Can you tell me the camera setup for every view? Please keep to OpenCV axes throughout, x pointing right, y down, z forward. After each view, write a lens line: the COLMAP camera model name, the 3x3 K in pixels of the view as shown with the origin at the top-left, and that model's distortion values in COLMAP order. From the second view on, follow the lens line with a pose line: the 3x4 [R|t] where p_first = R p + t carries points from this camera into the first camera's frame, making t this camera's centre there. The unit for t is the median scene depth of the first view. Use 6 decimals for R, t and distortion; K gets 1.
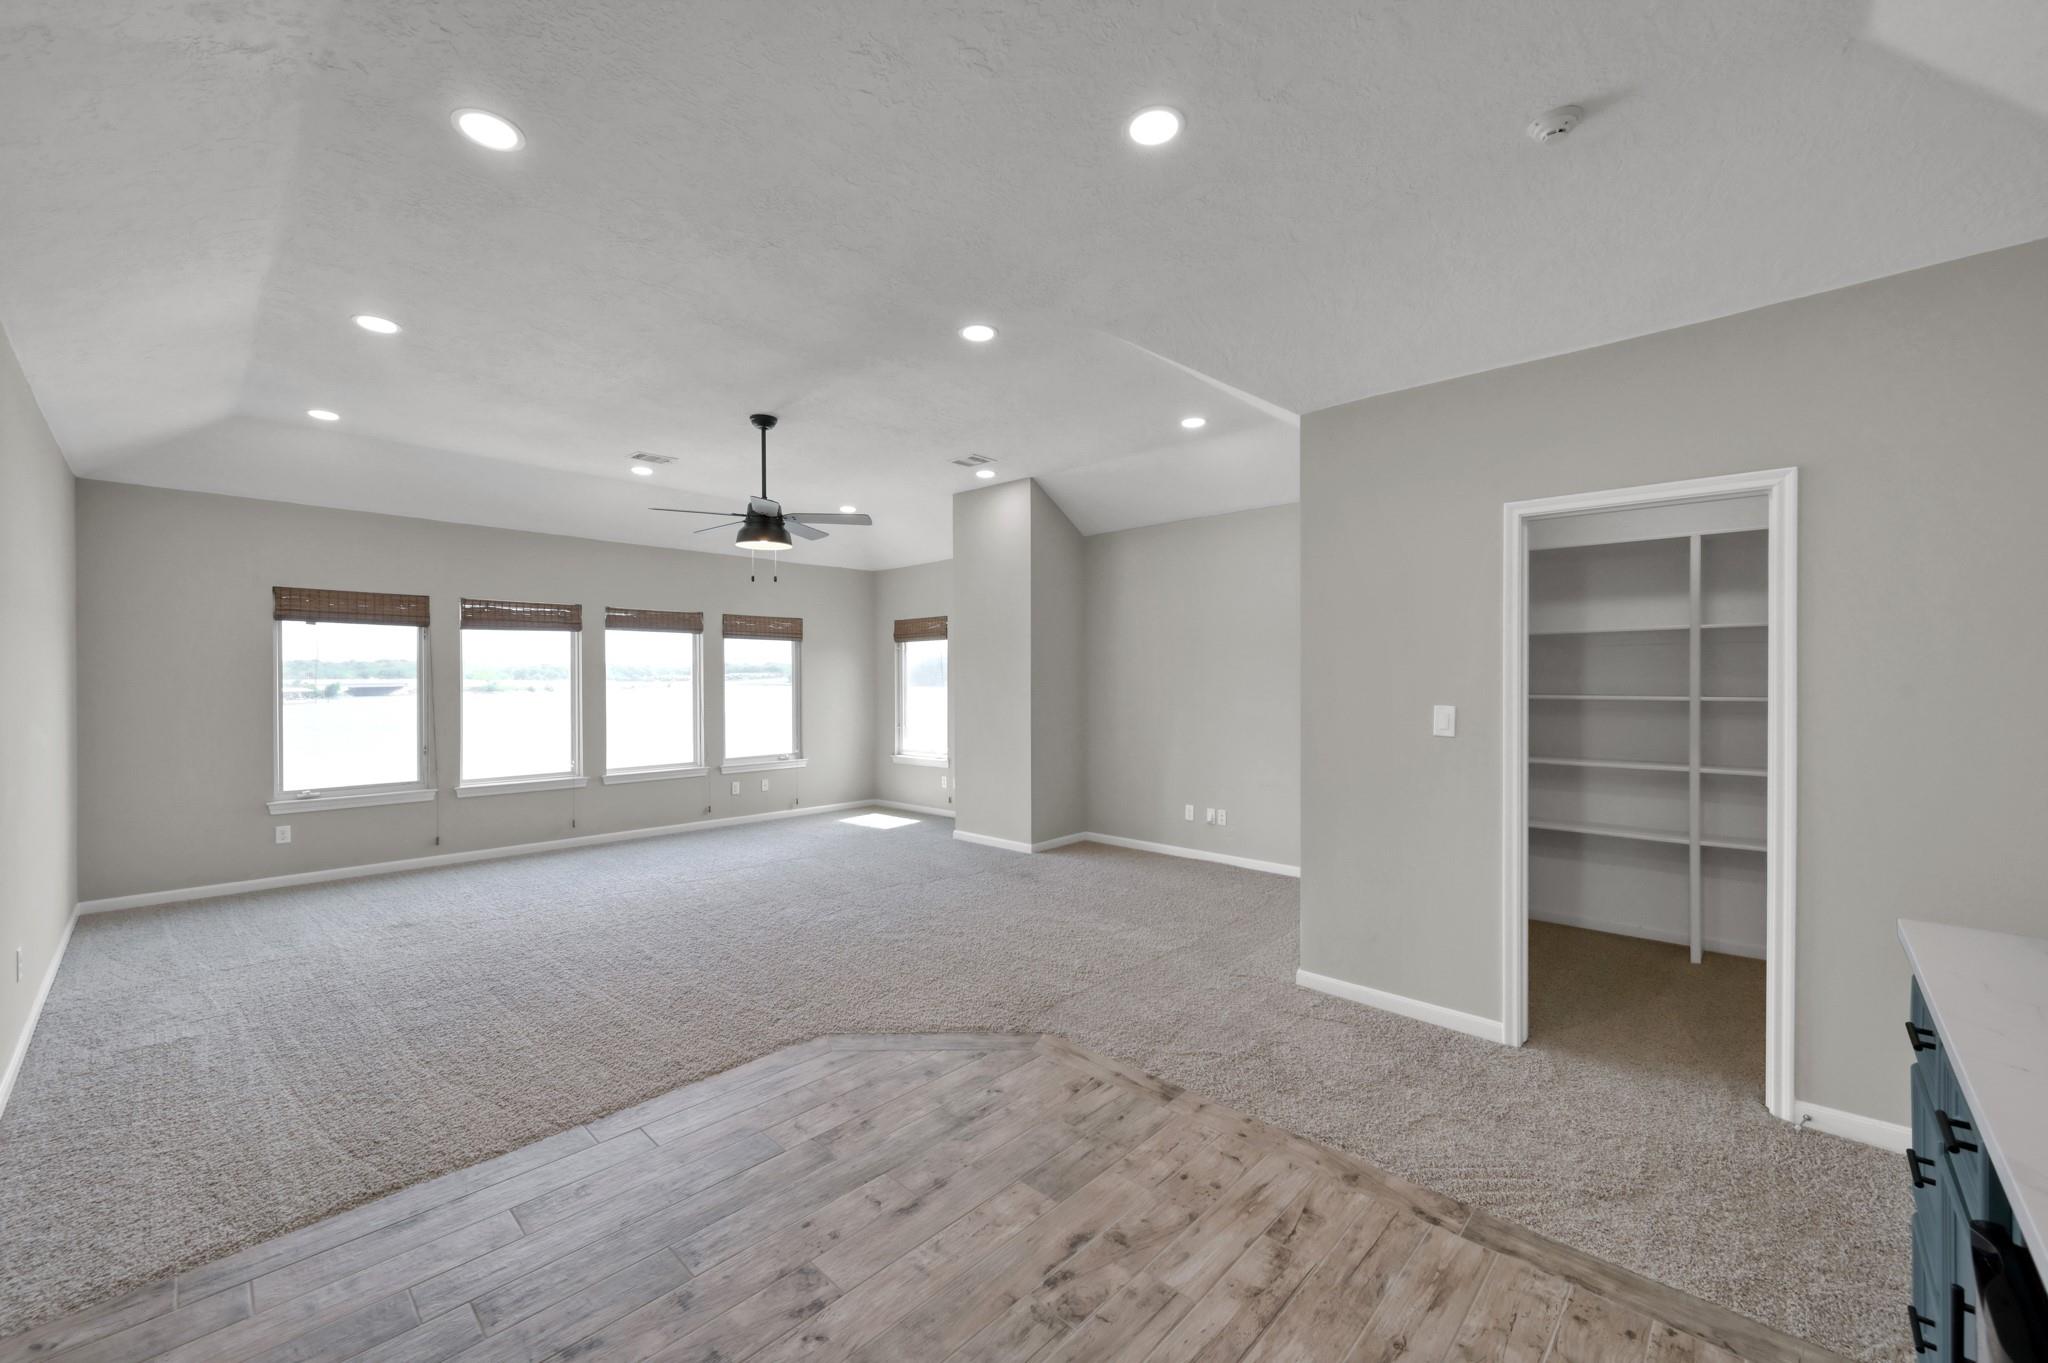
lens RADIAL K [[804.3, 0, 1025.0], [0, 804.3, 679.6], [0, 0, 1]] dist [-0.000530, 0.000143]
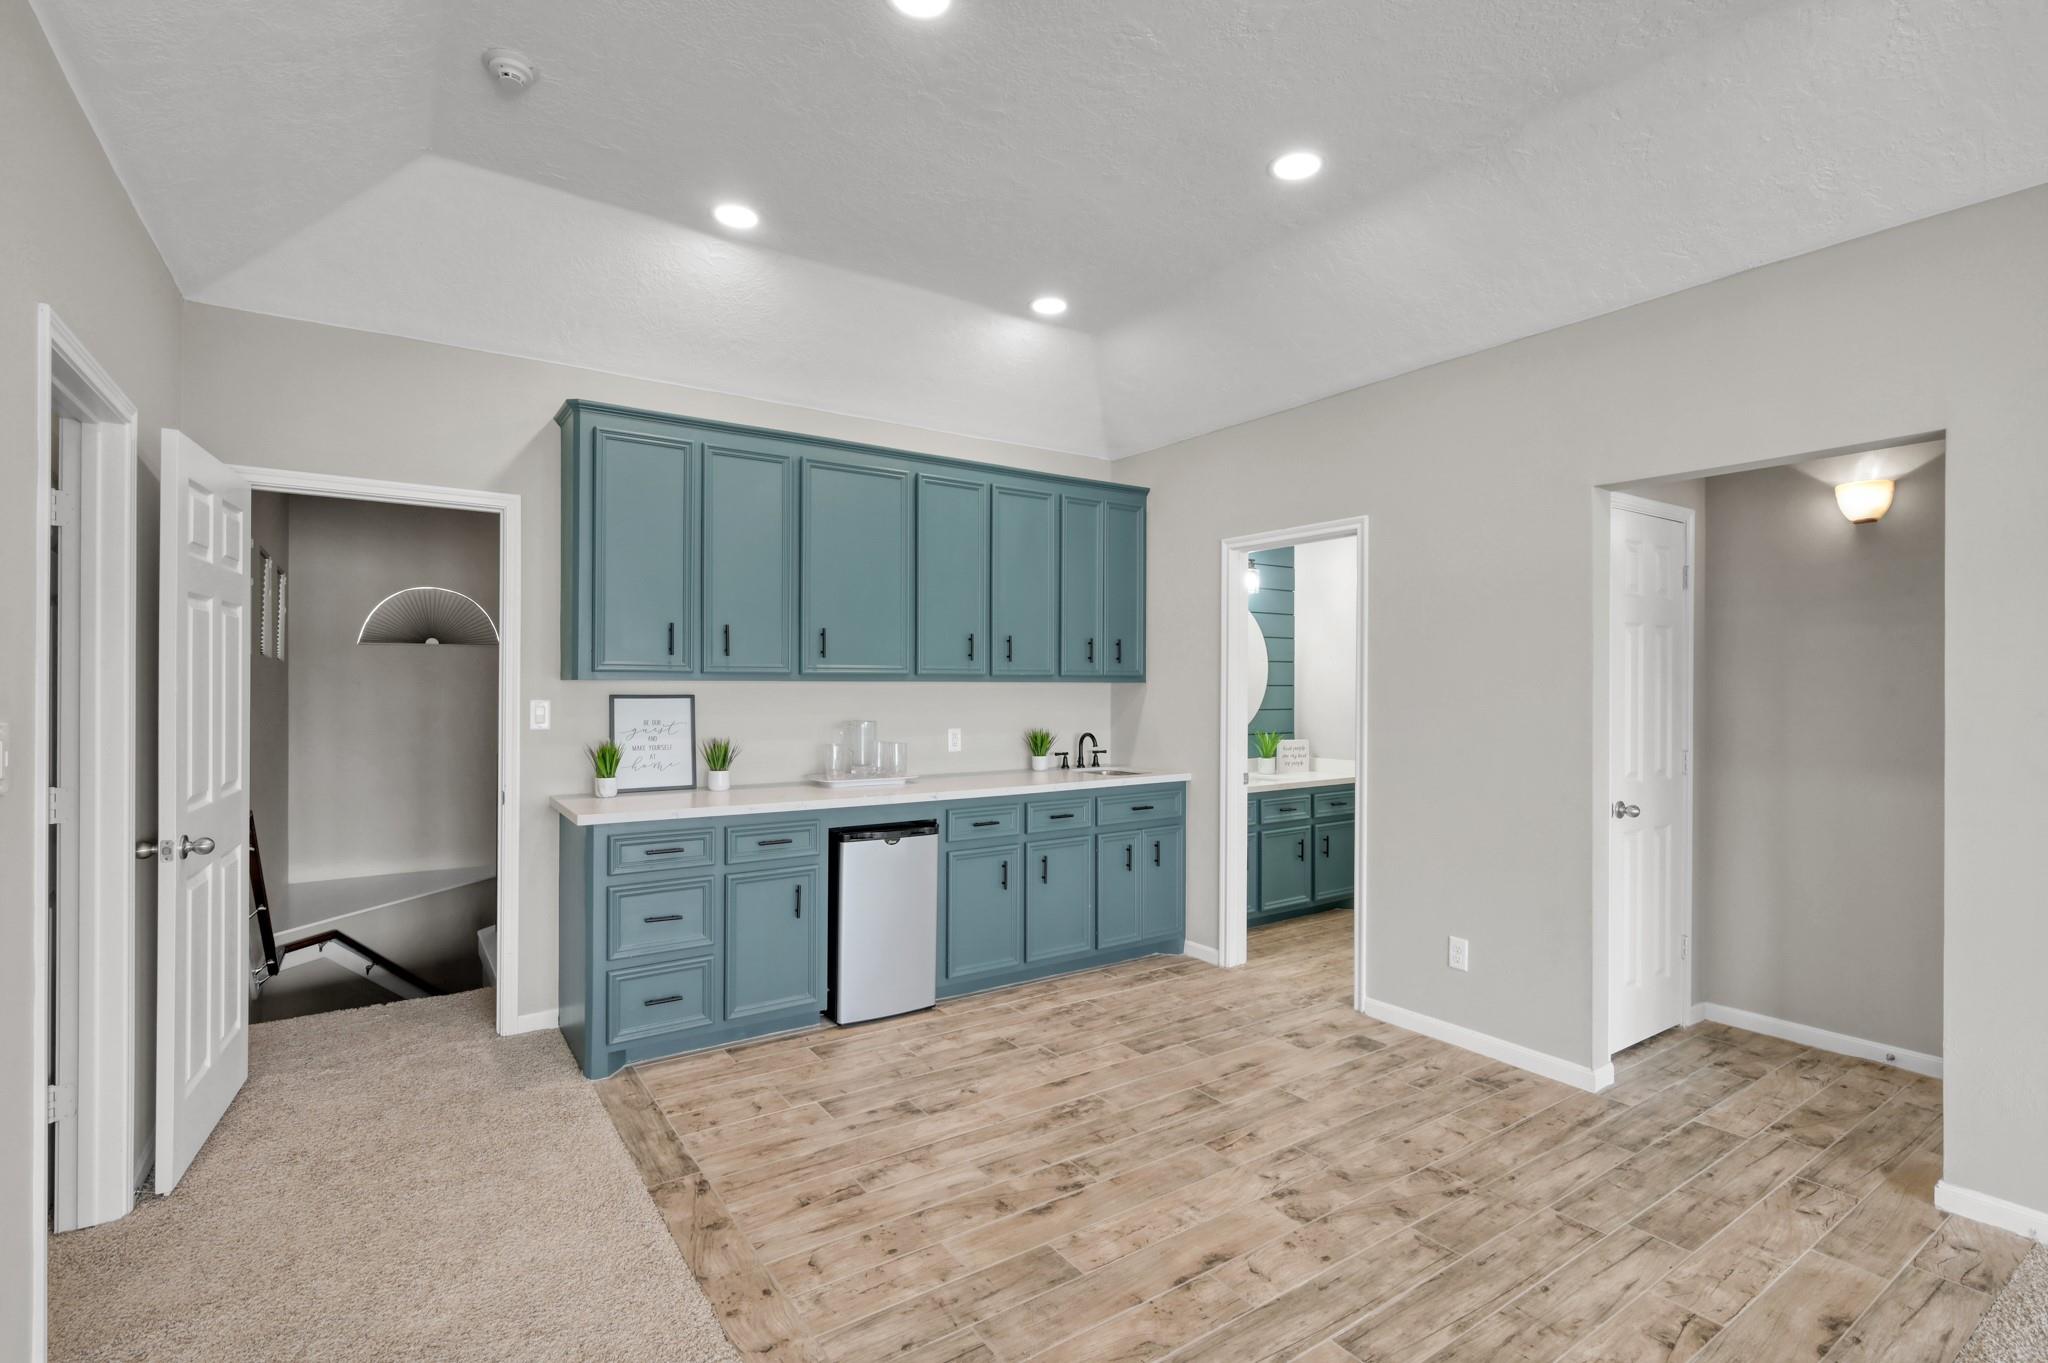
lens RADIAL K [[946.3, 0, 1024.0], [0, 946.3, 681.5], [0, 0, 1]] dist [-0.002566, -0.000021]
pose [[-0.976742, 0.000275, 0.214416, -0.161493], [0.001068, 0.999993, 0.003582, 0.015208], [-0.214413, 0.003728, -0.976736, 2.060243]]
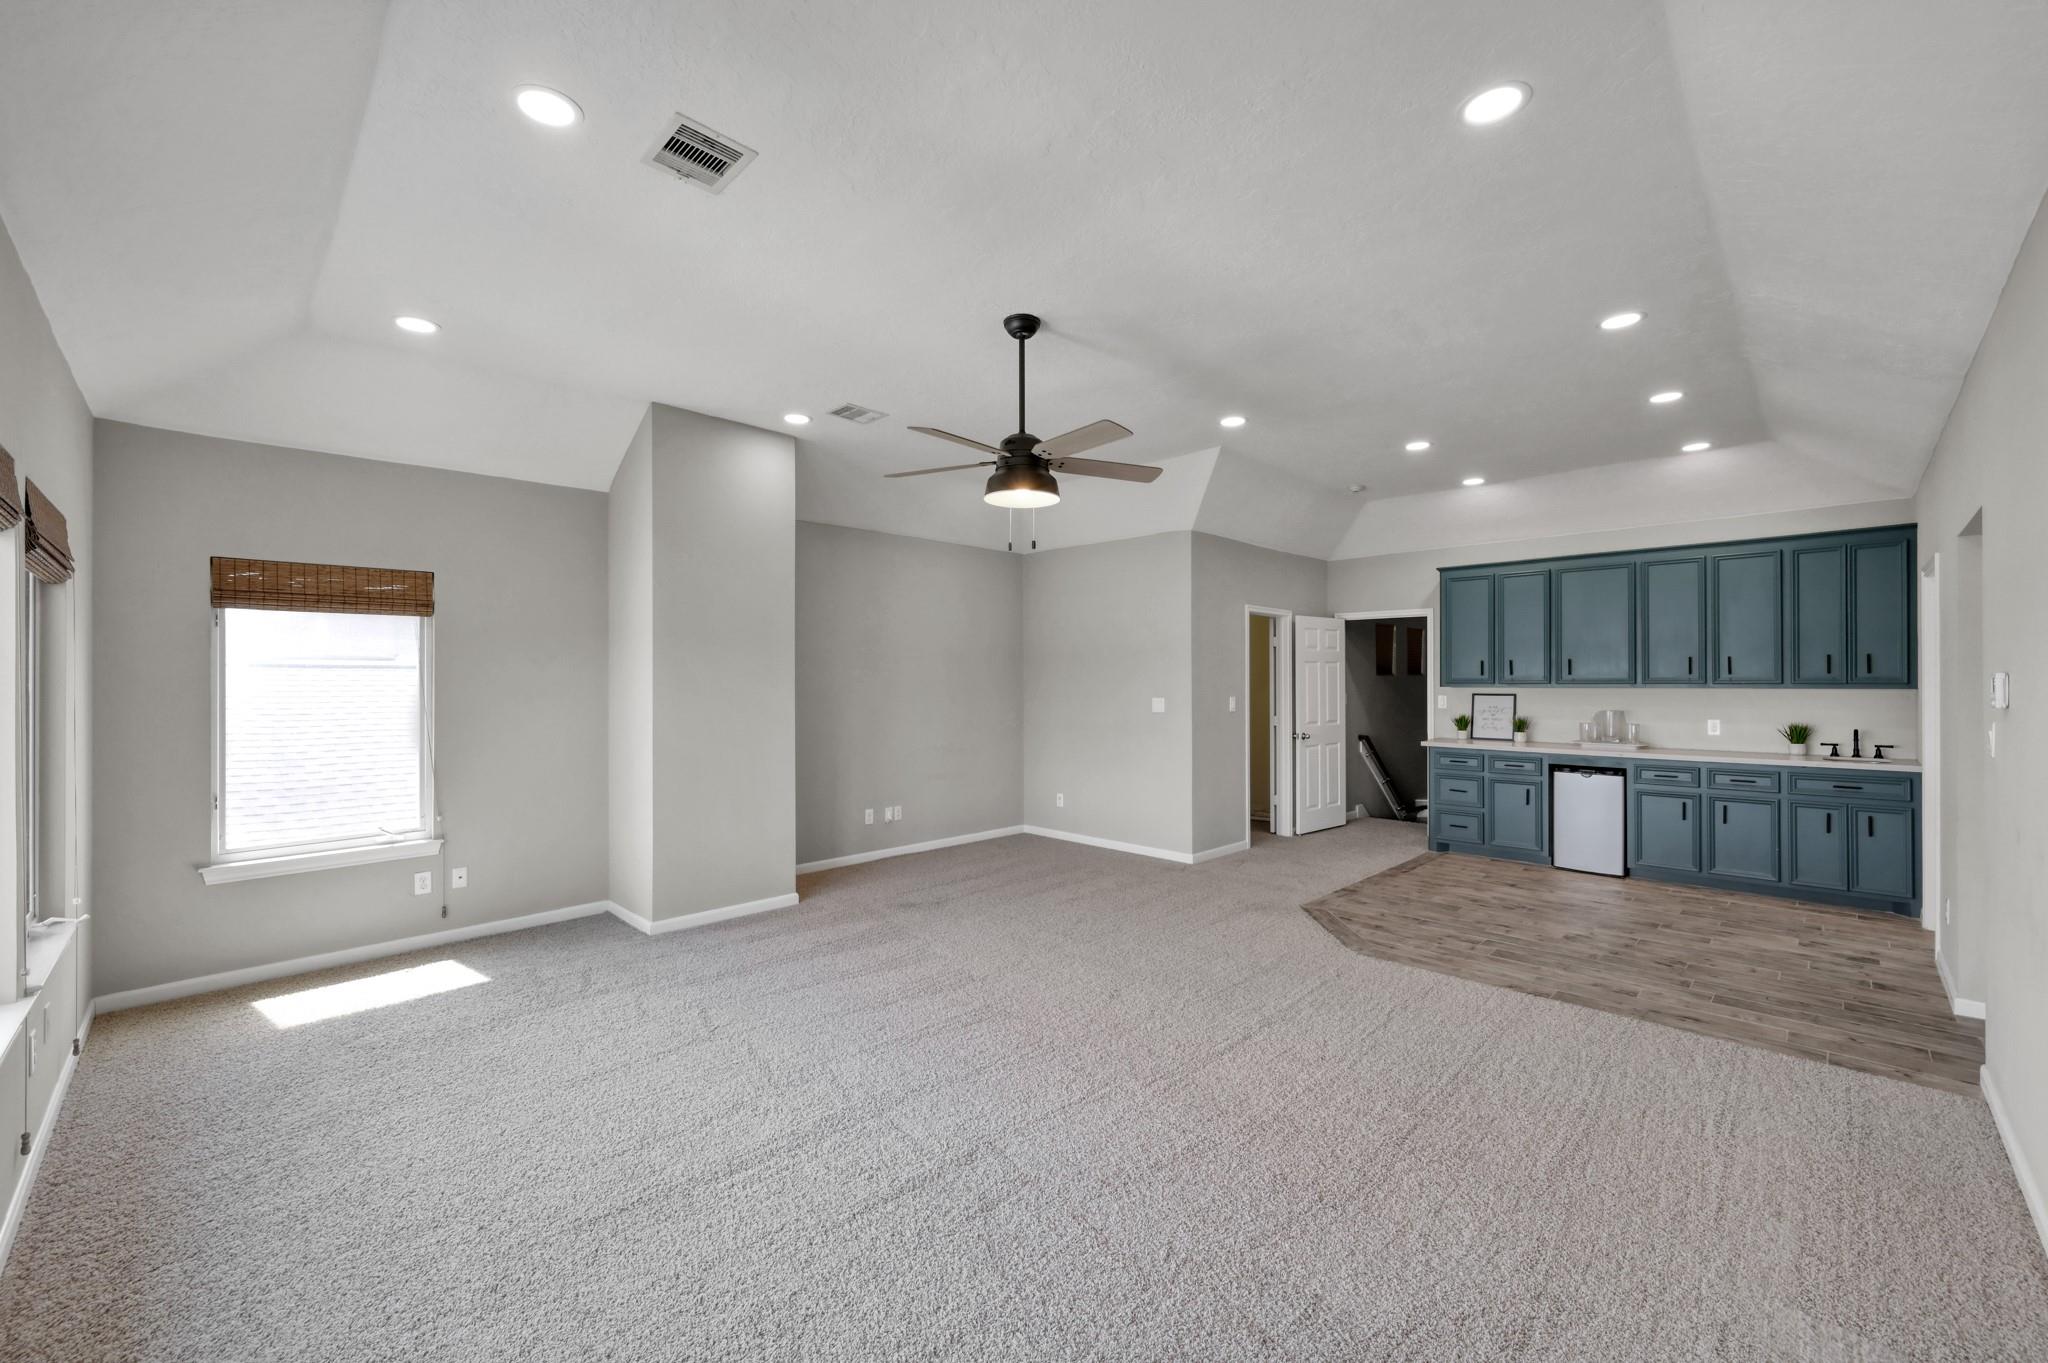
lens RADIAL K [[804.3, 0, 1025.0], [0, 804.3, 679.6], [0, 0, 1]] dist [-0.000530, 0.000143]
pose [[0.025273, 0.005170, 0.999667, -2.355521], [0.006984, 0.999961, -0.005348, -0.006536], [-0.999656, 0.007117, 0.025236, 2.233984]]
